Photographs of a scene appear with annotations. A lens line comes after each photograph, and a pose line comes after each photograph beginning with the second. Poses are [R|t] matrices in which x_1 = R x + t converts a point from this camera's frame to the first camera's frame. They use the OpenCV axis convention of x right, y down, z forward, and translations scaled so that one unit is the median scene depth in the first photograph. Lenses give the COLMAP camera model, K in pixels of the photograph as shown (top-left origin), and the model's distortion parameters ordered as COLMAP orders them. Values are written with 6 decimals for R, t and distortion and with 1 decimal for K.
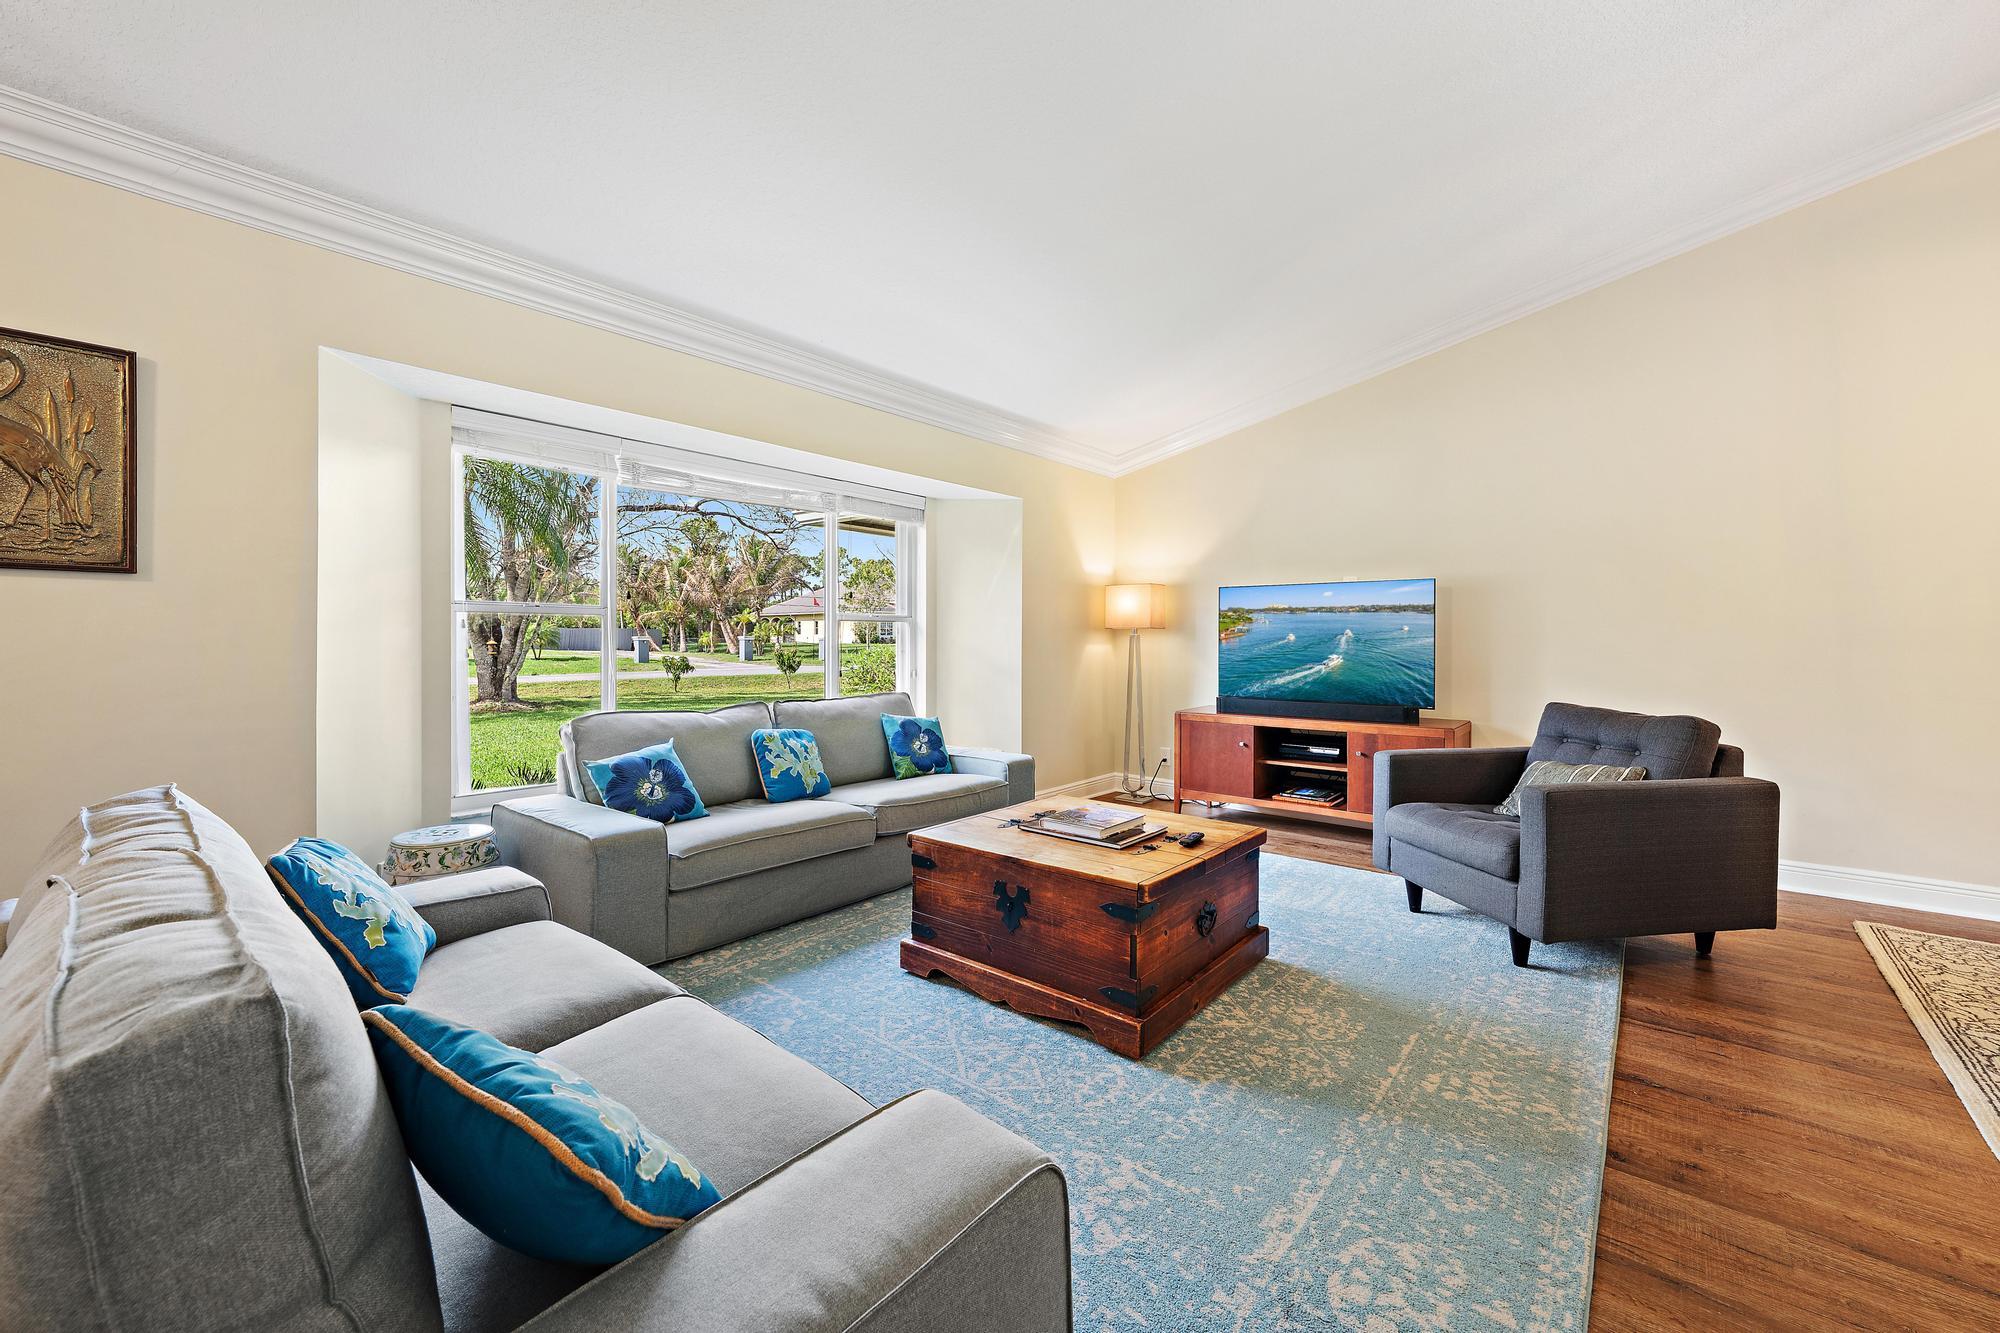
lens RADIAL K [[793.0, 0, 1002.5], [0, 793.0, 644.5], [0, 0, 1]] dist [-0.002326, 0.000647]
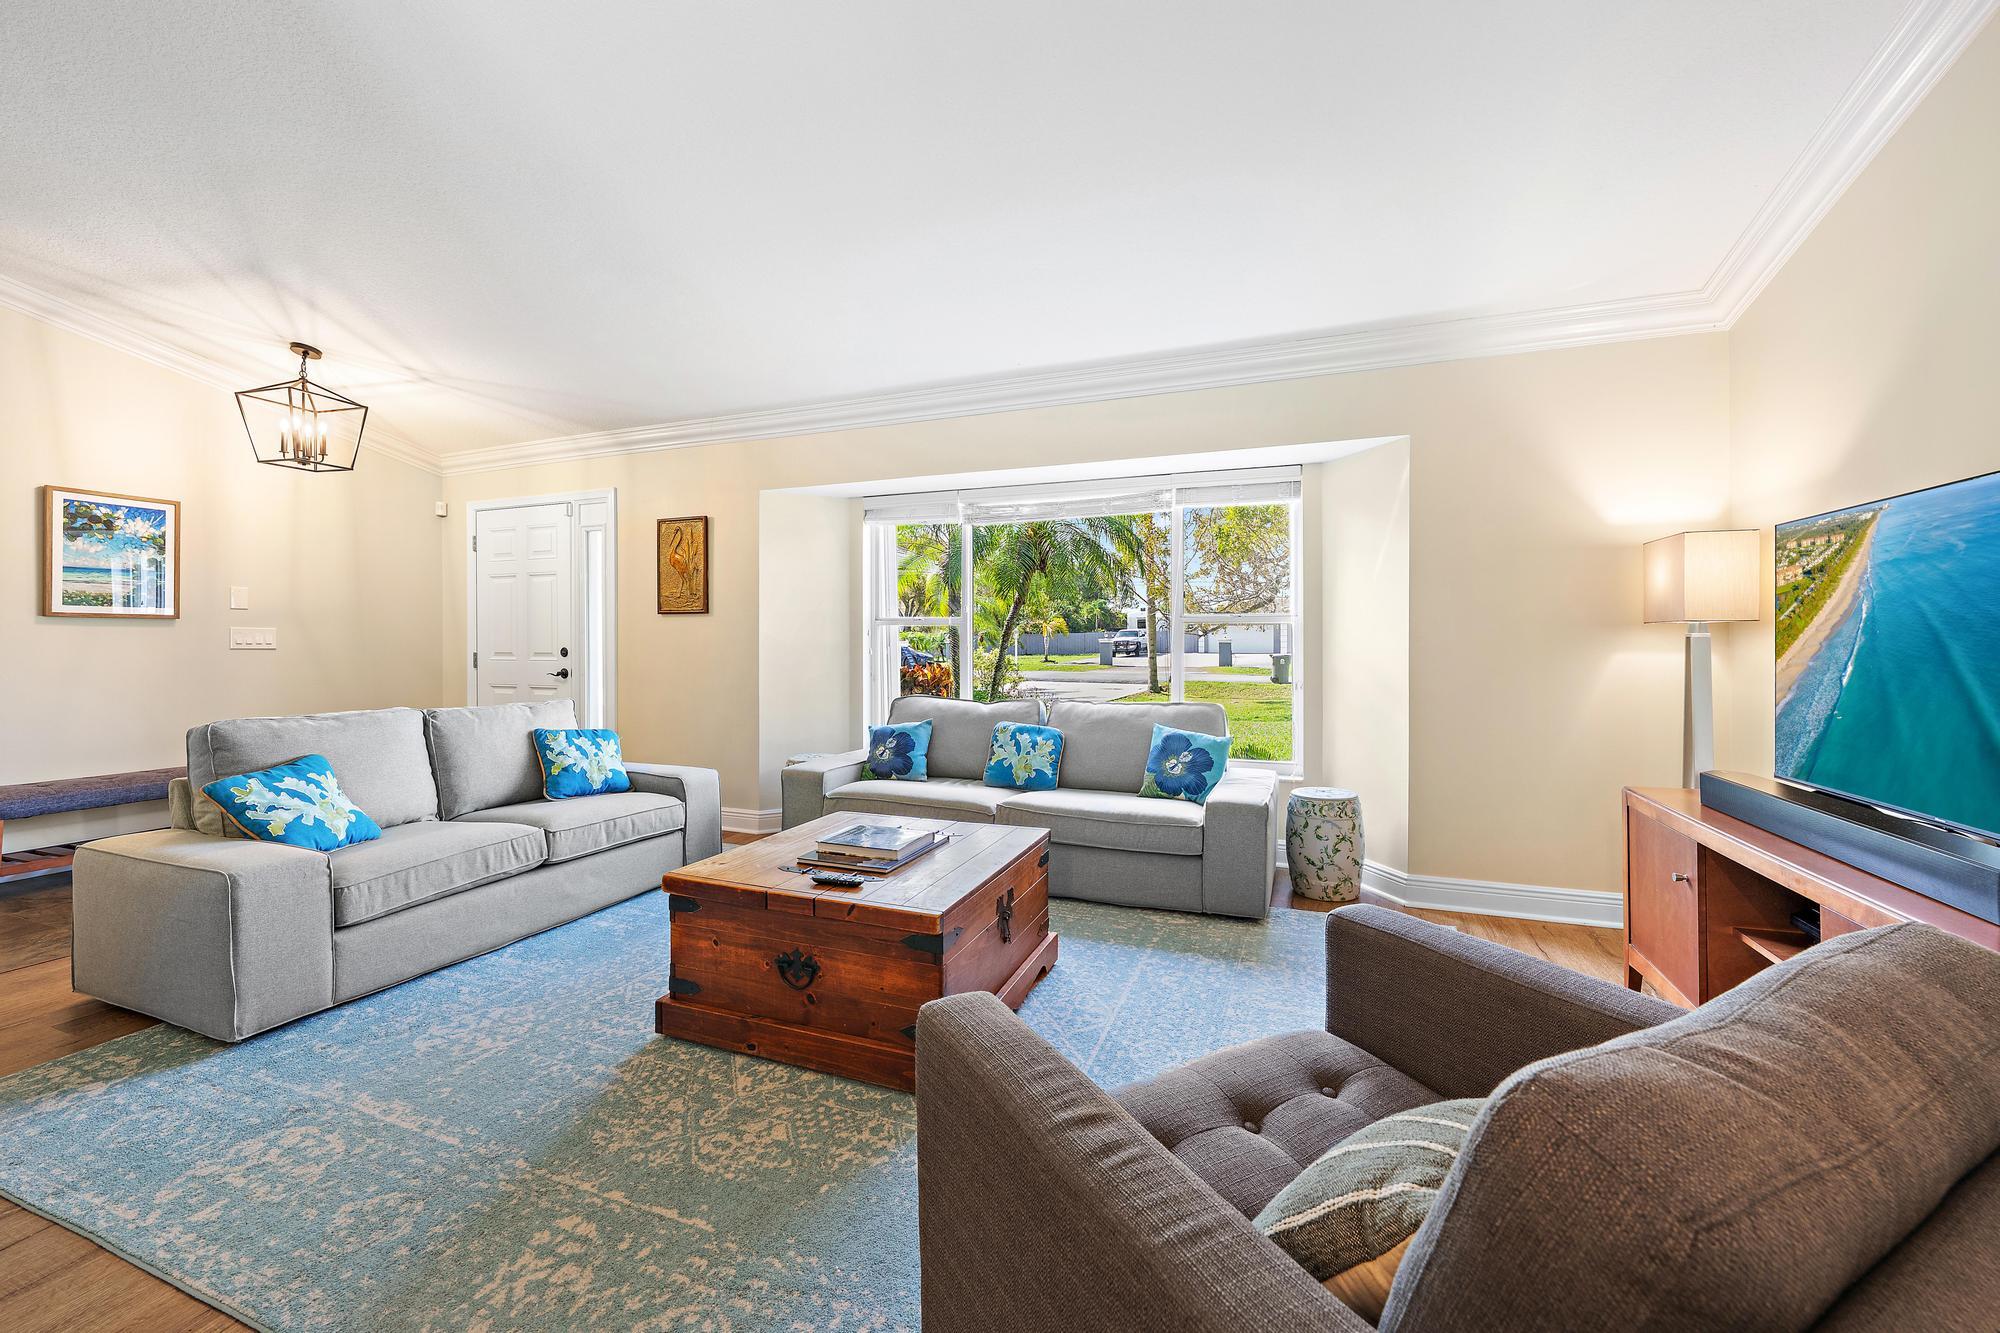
lens RADIAL K [[793.0, 0, 1002.5], [0, 793.0, 644.5], [0, 0, 1]] dist [-0.002326, 0.000647]
pose [[0.316245, 0.001445, -0.948676, 1.192812], [-0.006295, 0.999980, -0.000575, -0.004680], [0.948657, 0.006154, 0.316248, 0.982226]]
